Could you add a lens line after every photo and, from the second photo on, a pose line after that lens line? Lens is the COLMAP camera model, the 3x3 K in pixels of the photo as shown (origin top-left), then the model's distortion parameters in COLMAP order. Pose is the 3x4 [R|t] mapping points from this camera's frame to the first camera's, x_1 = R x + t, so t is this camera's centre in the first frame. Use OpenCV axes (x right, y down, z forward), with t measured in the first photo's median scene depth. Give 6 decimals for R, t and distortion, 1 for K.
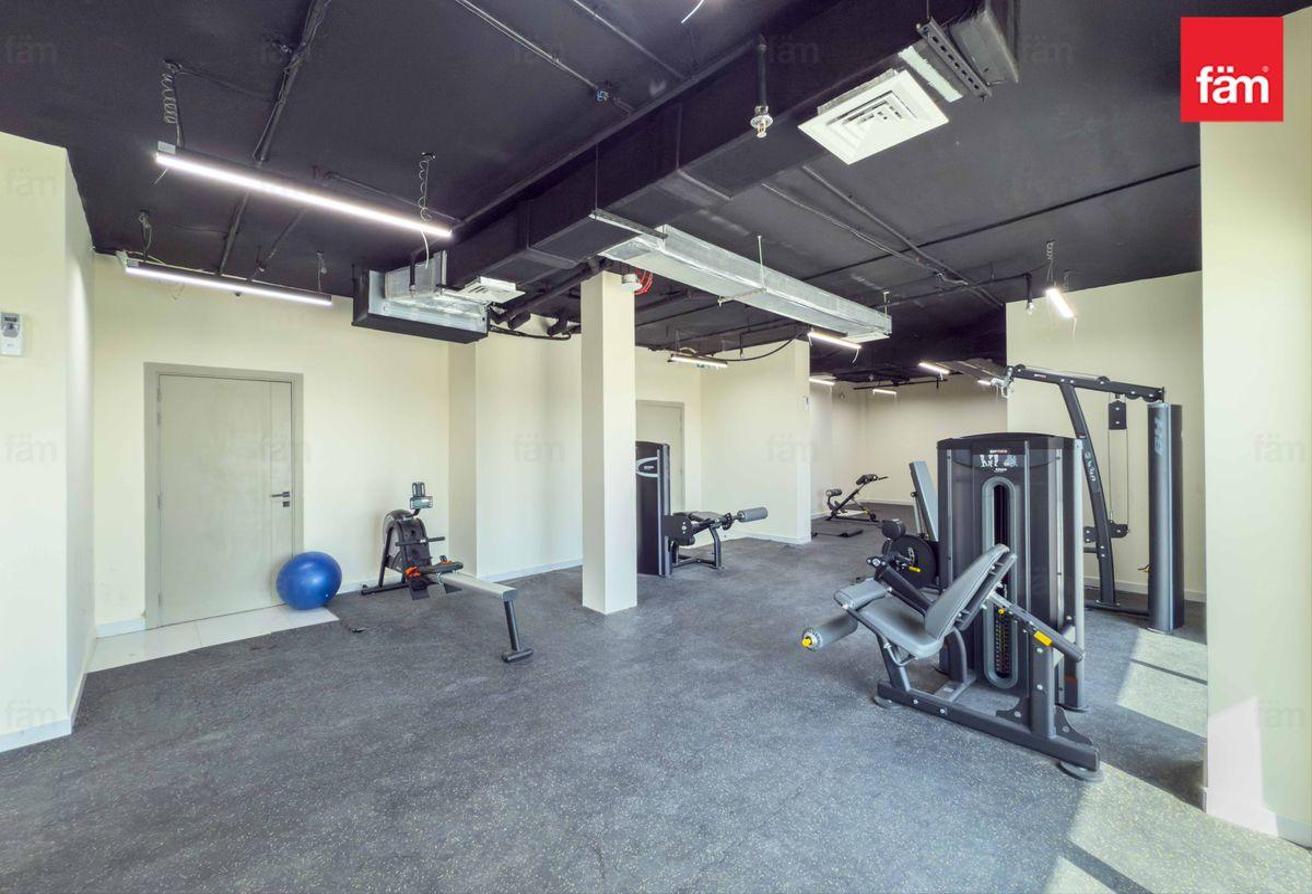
lens RADIAL K [[529.5, 0, 656.0], [0, 529.5, 447.0], [0, 0, 1]] dist [-0.001853, -0.000404]
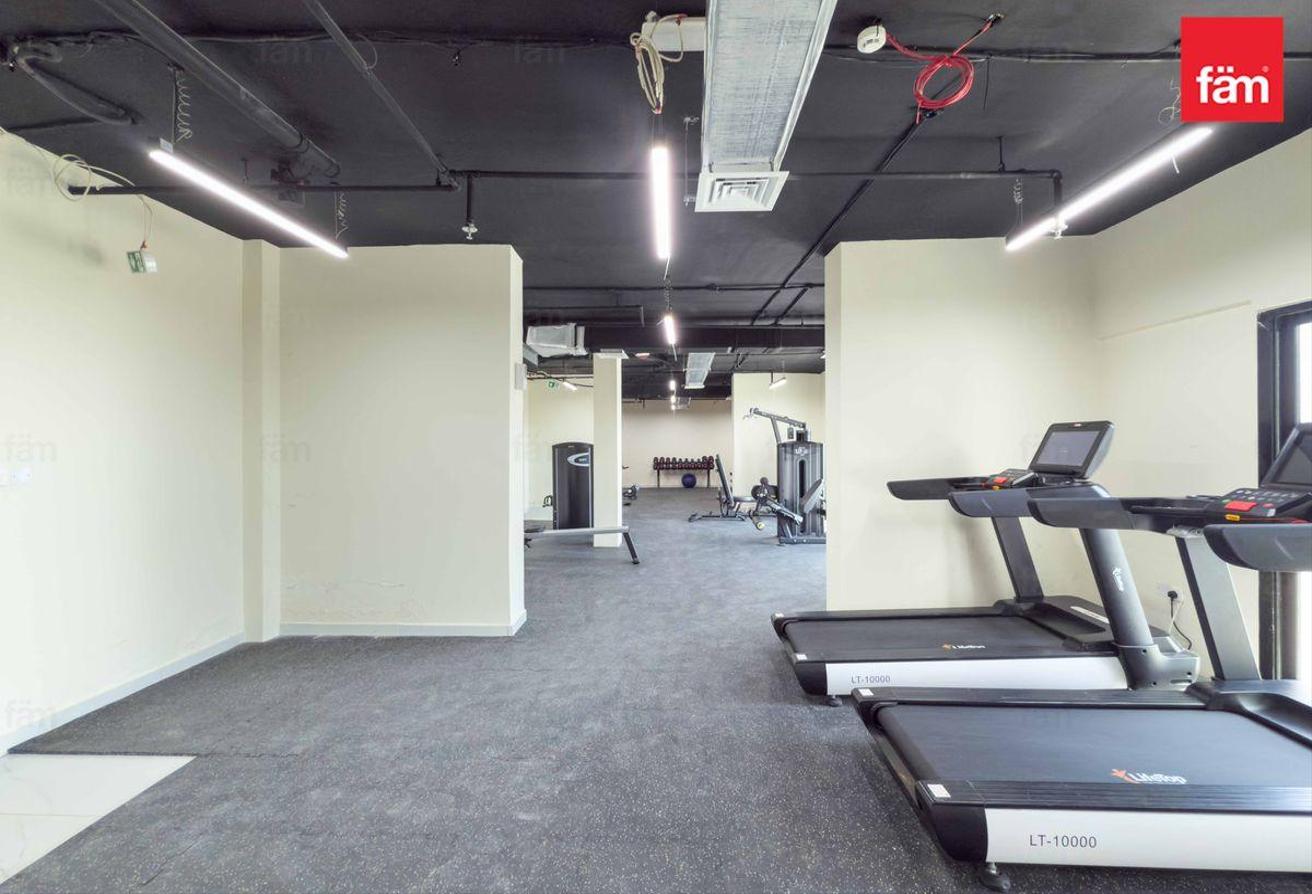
lens RADIAL K [[529.5, 0, 656.0], [0, 529.5, 447.0], [0, 0, 1]] dist [-0.001853, -0.000404]
pose [[0.716800, -0.003418, 0.697271, -1.240995], [0.001099, 0.999992, 0.003773, -0.005156], [-0.697278, -0.001938, 0.716798, -0.298229]]
